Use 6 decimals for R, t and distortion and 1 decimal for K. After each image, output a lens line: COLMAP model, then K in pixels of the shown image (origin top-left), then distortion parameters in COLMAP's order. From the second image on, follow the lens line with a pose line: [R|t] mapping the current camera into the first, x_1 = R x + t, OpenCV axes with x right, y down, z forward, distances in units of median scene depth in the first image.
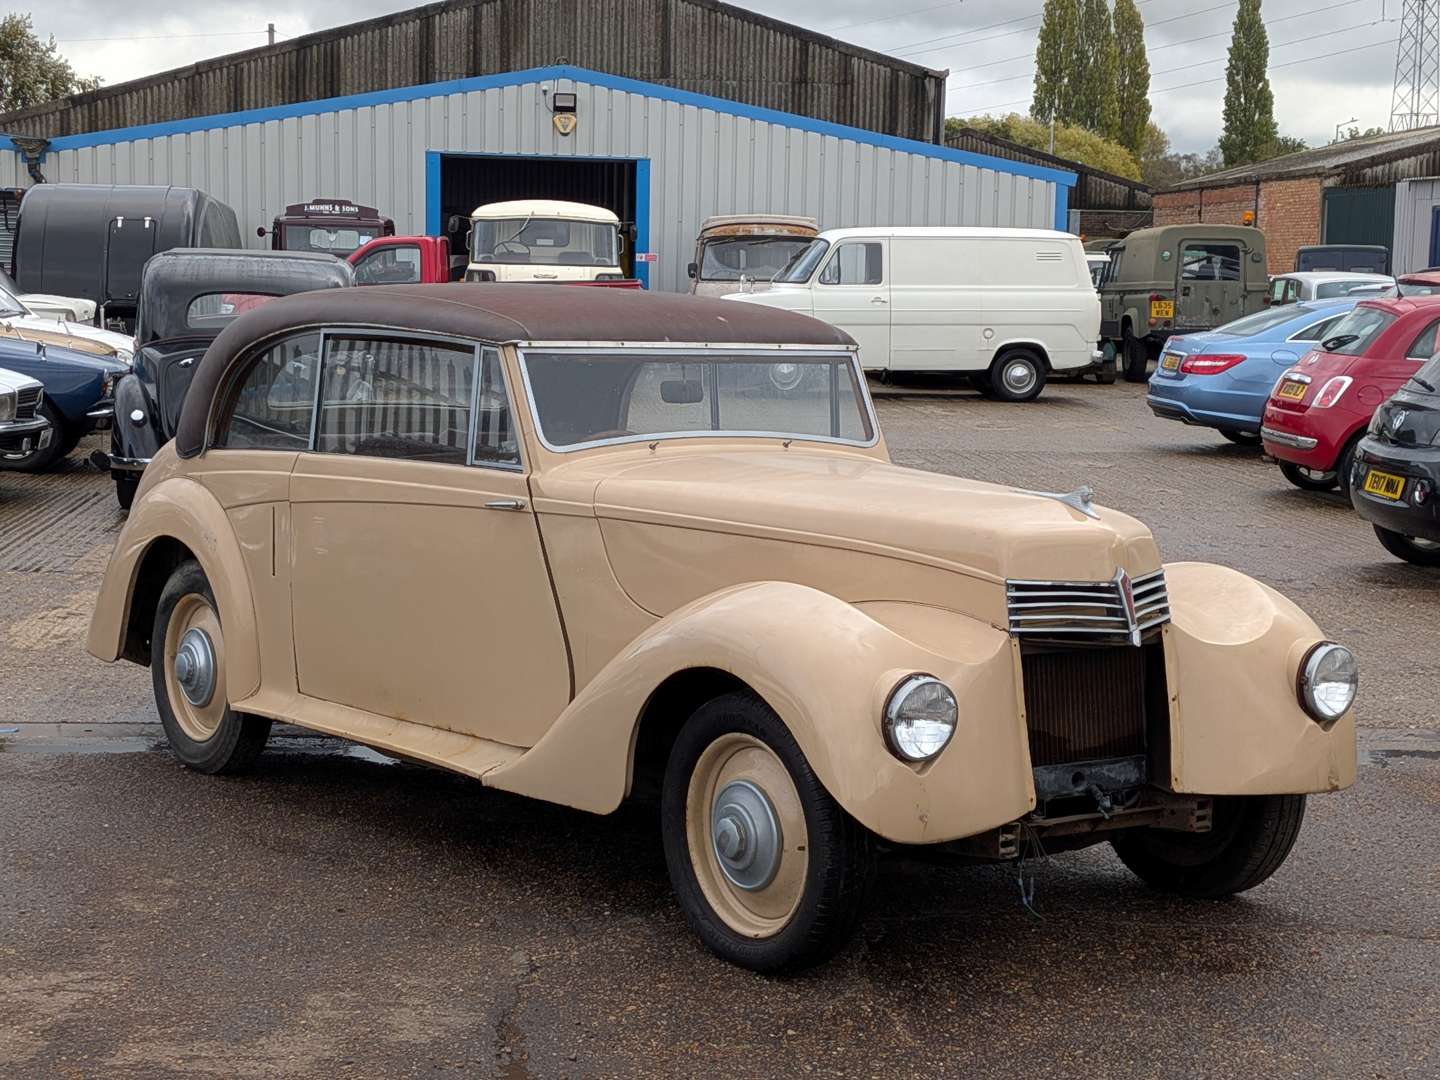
lens RADIAL K [[2614.3, 0, 727.0], [0, 2614.3, 548.9], [0, 0, 1]] dist [0.071332, 0.000000]
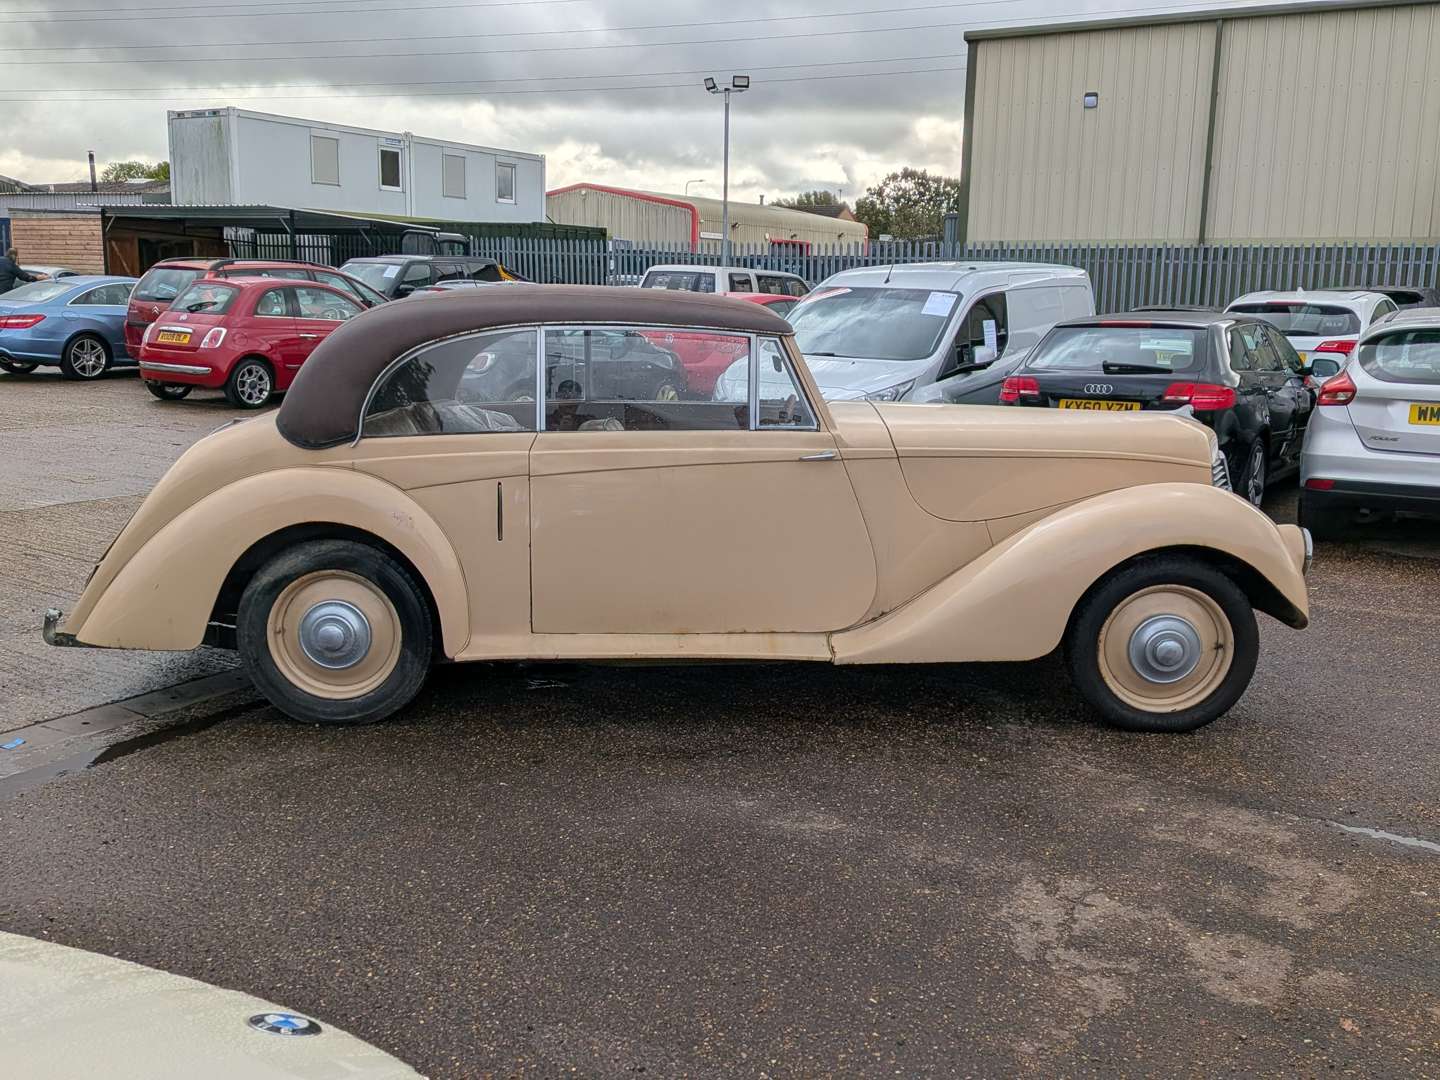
lens RADIAL K [[1344.7, 0, 722.4], [0, 1344.7, 541.5], [0, 0, 1]] dist [0.018098, 0.000000]
pose [[0.598793, -0.158857, 0.784992, -0.735541], [0.077124, 0.987014, 0.140909, -0.082974], [-0.797182, -0.023833, 0.603268, 0.699286]]
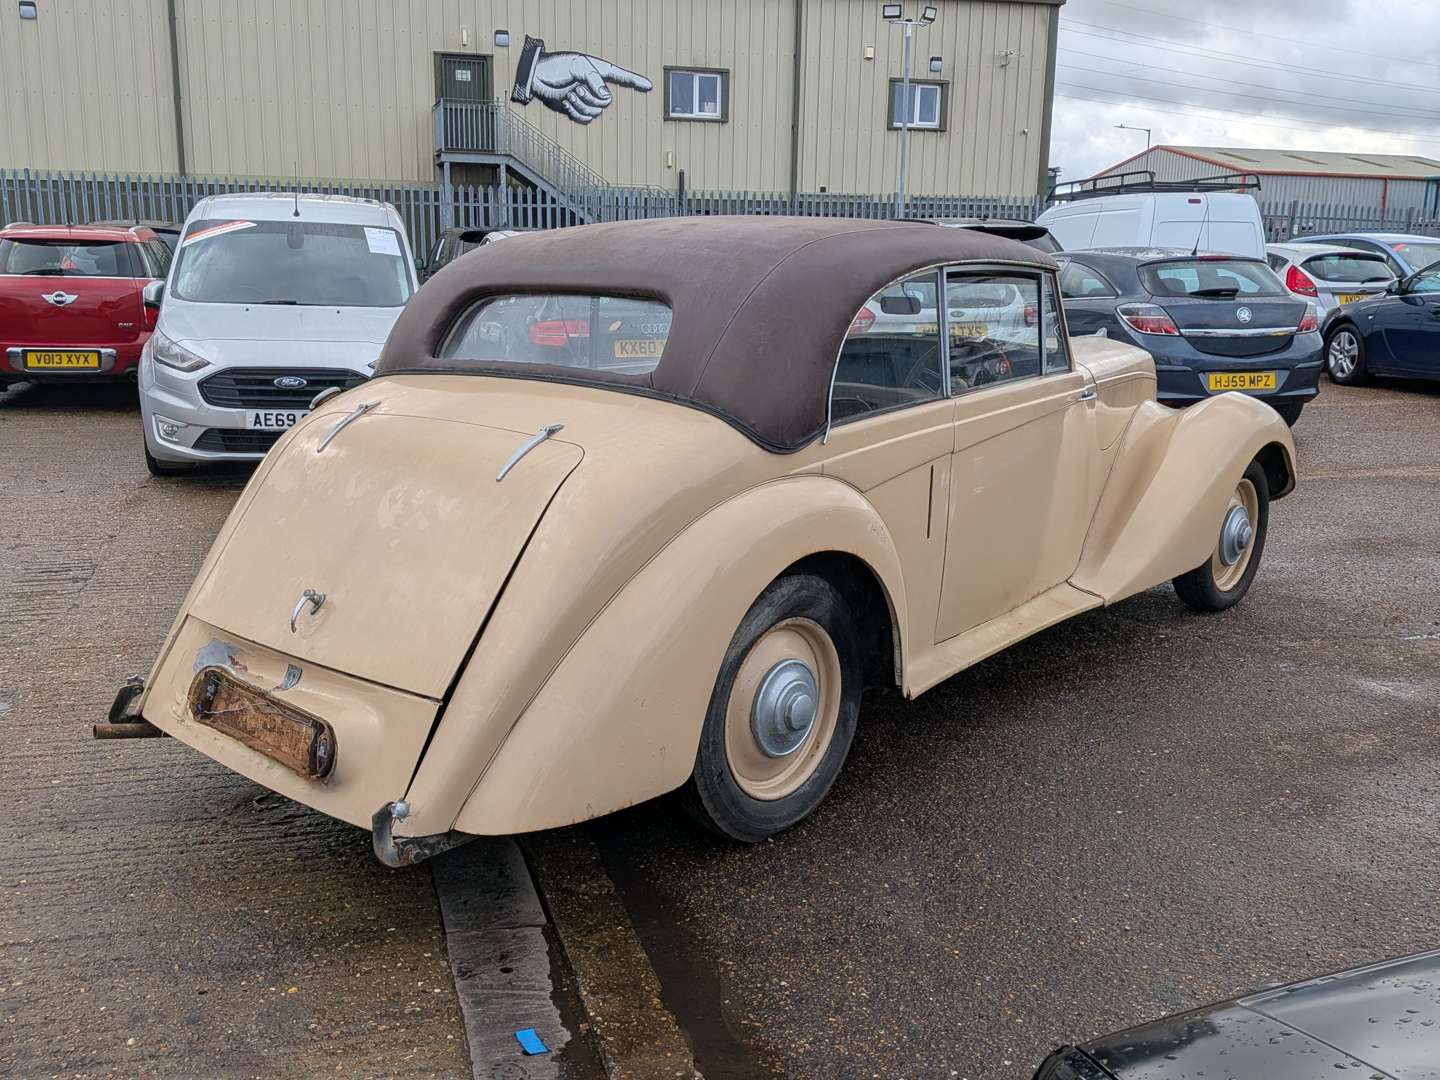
lens RADIAL K [[1344.7, 0, 688.4], [0, 1344.7, 540.1], [0, 0, 1]] dist [0.018098, 0.000000]
pose [[-0.201535, -0.231595, 0.951708, -0.772775], [0.081664, 0.964288, 0.251950, -0.146015], [-0.976071, 0.128497, -0.175425, 1.442247]]
